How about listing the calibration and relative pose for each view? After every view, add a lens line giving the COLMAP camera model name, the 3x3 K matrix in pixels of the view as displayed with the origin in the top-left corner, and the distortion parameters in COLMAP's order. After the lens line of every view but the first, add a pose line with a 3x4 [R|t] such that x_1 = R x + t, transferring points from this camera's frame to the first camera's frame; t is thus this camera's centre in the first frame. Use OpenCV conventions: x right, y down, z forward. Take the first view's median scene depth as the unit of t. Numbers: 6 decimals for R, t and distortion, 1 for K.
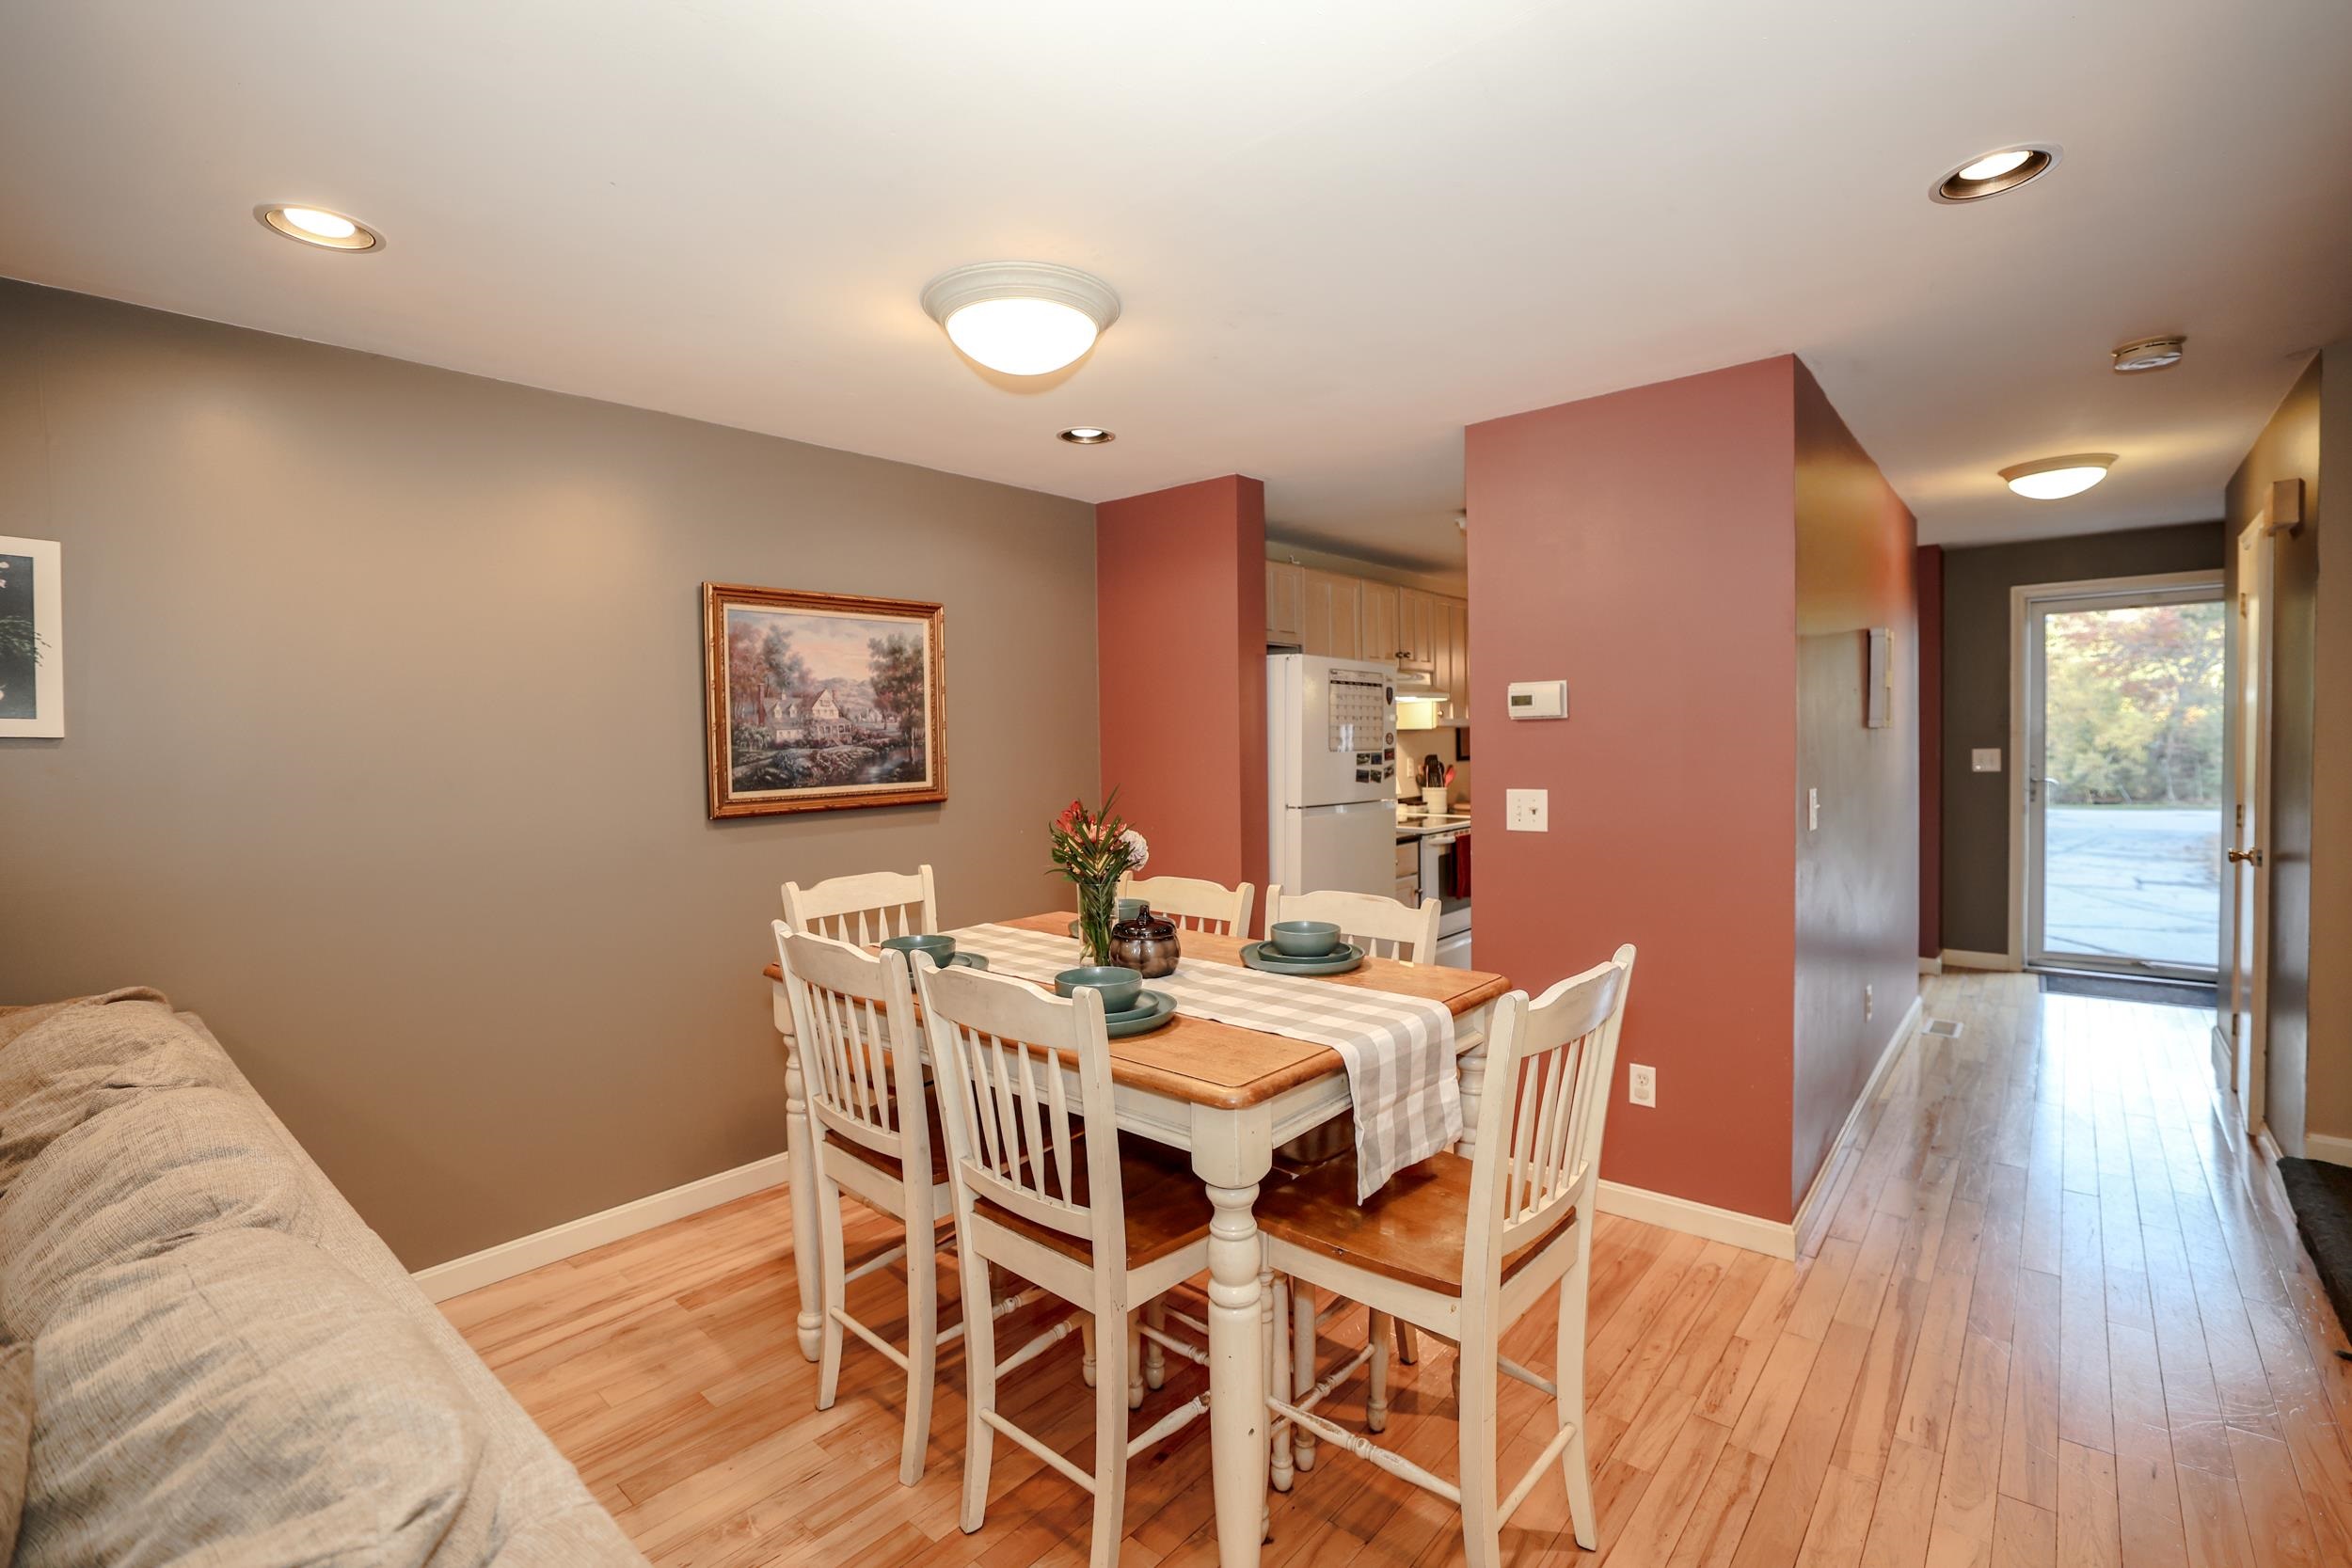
lens RADIAL K [[1060.4, 0, 1176.0], [0, 1060.4, 784.0], [0, 0, 1]] dist [-0.045818, 0.020814]
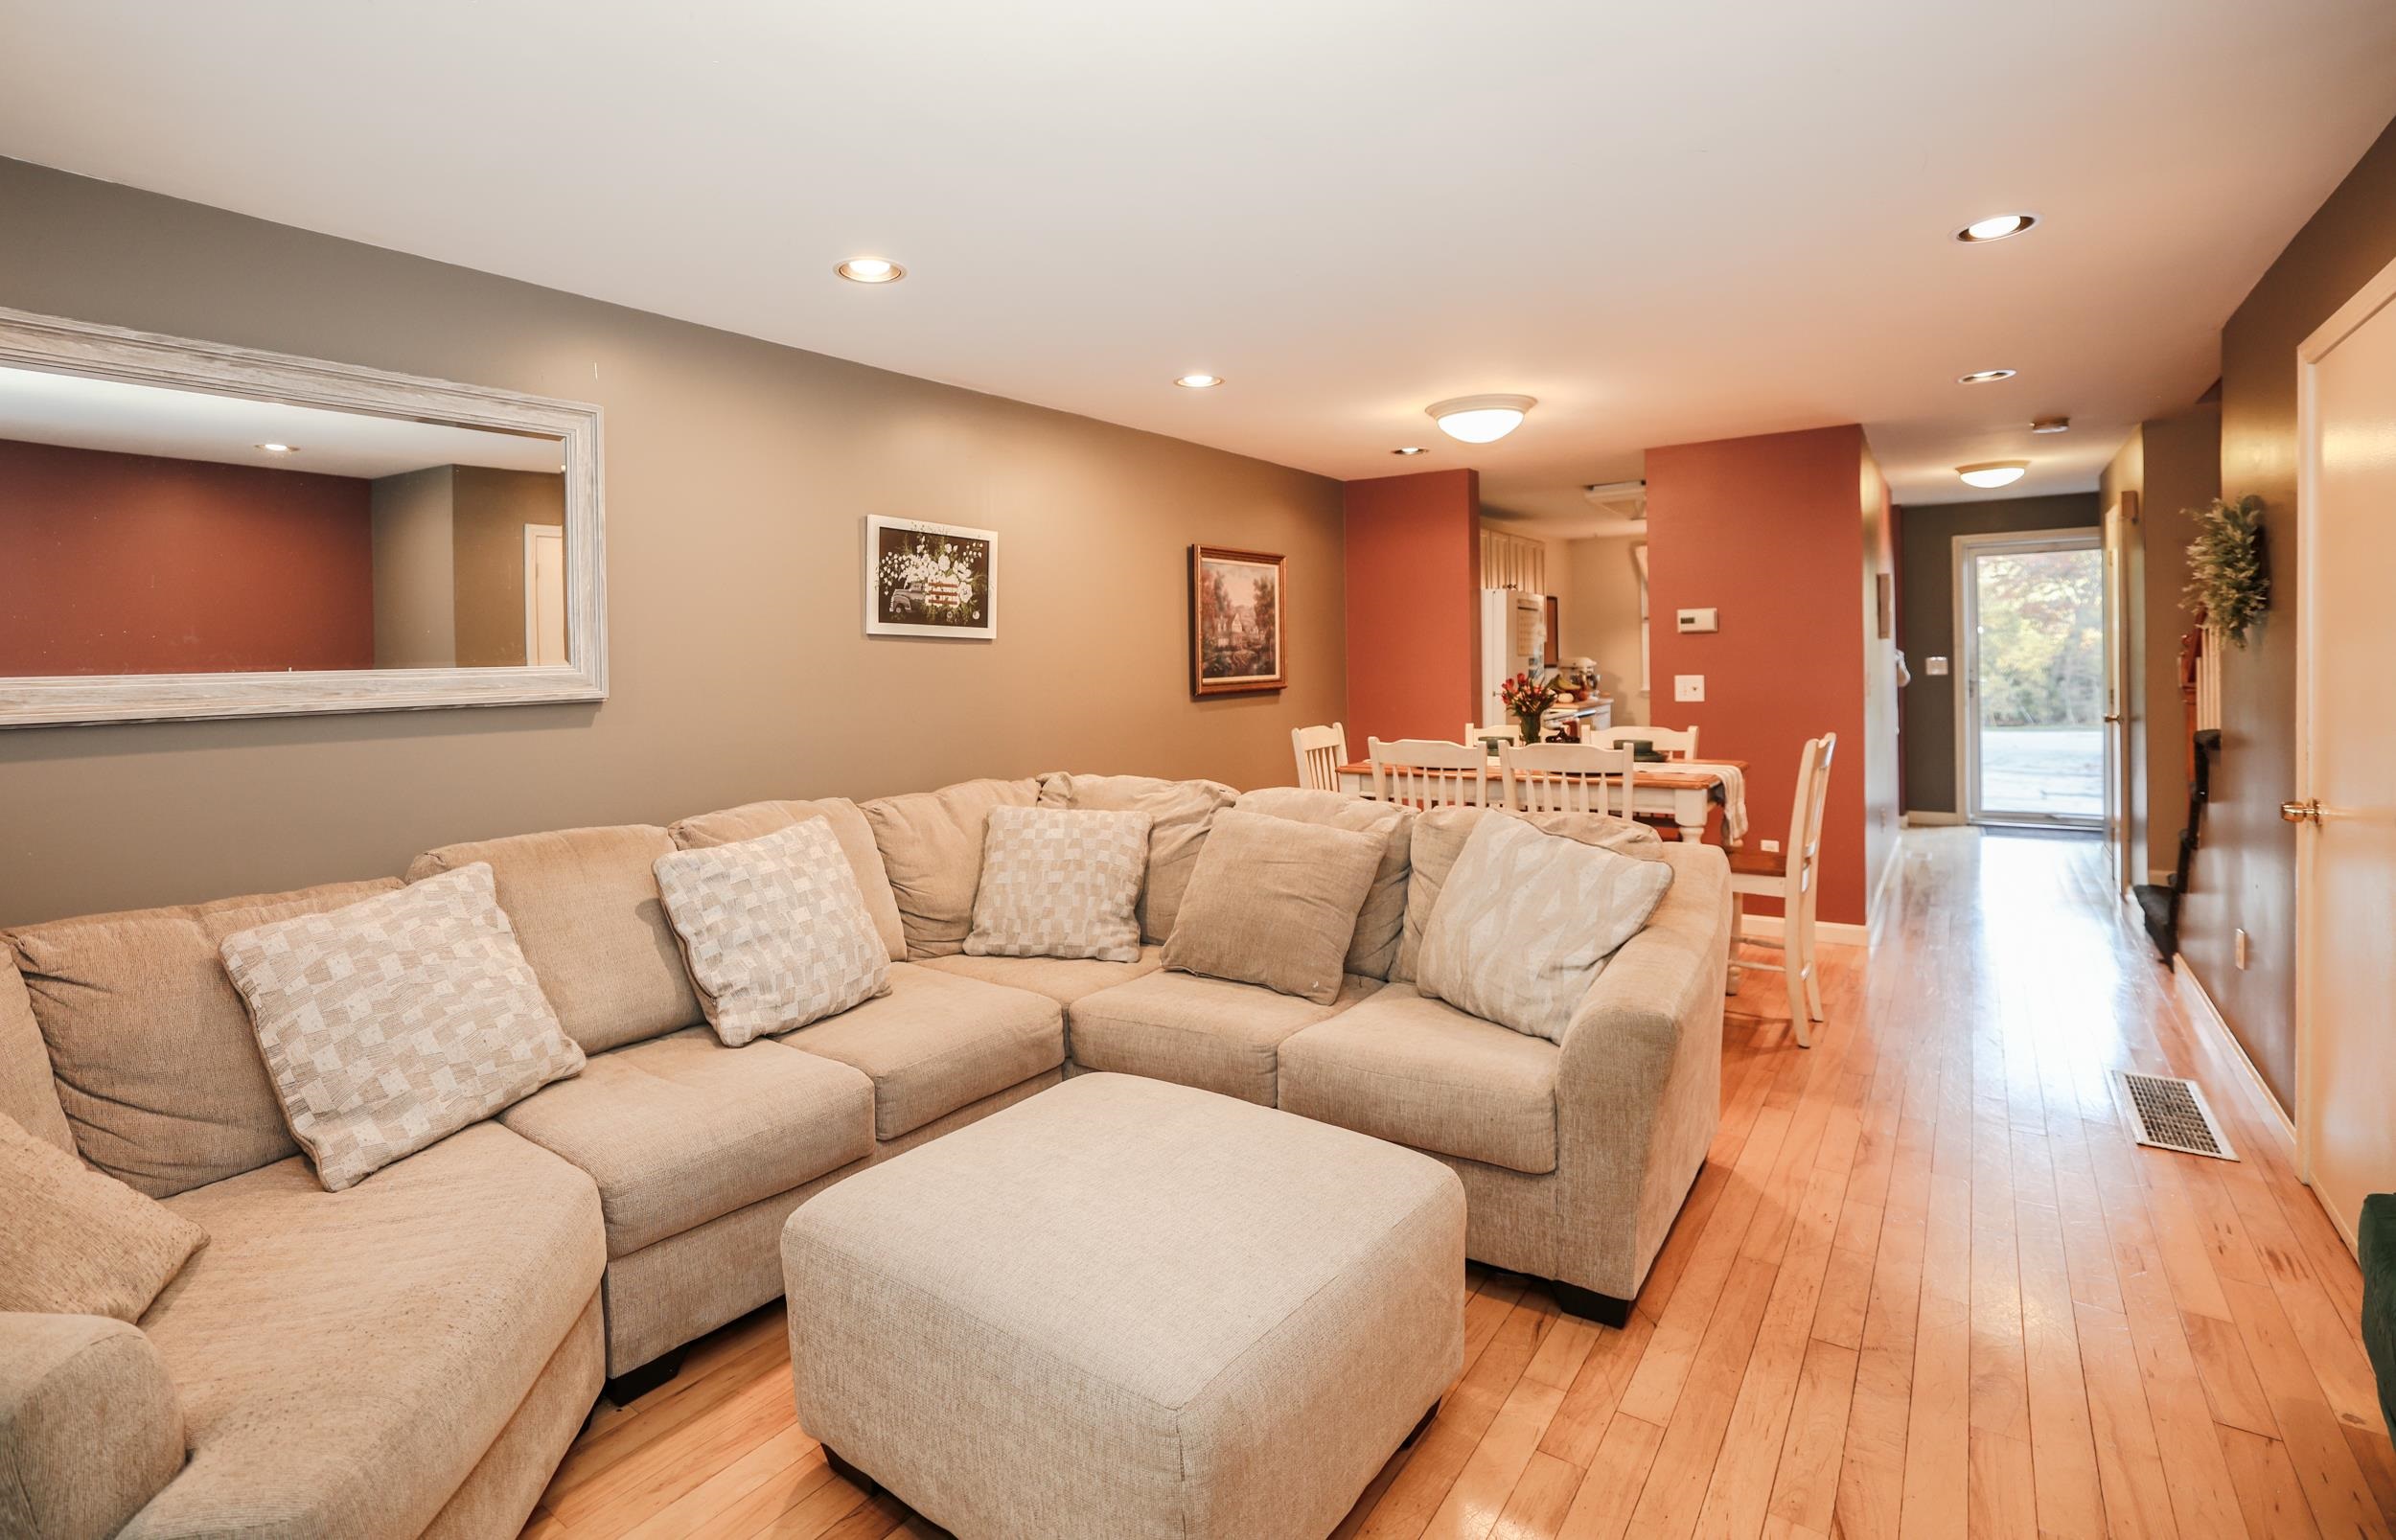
lens RADIAL K [[1183.6, 0, 1115.8], [0, 1183.6, 685.5], [0, 0, 1]] dist [-0.021038, 0.018299]
pose [[0.996445, -0.003154, 0.084185, -0.594547], [0.005329, 0.999657, -0.025623, 0.053094], [-0.084075, 0.025981, 0.996121, -0.620217]]
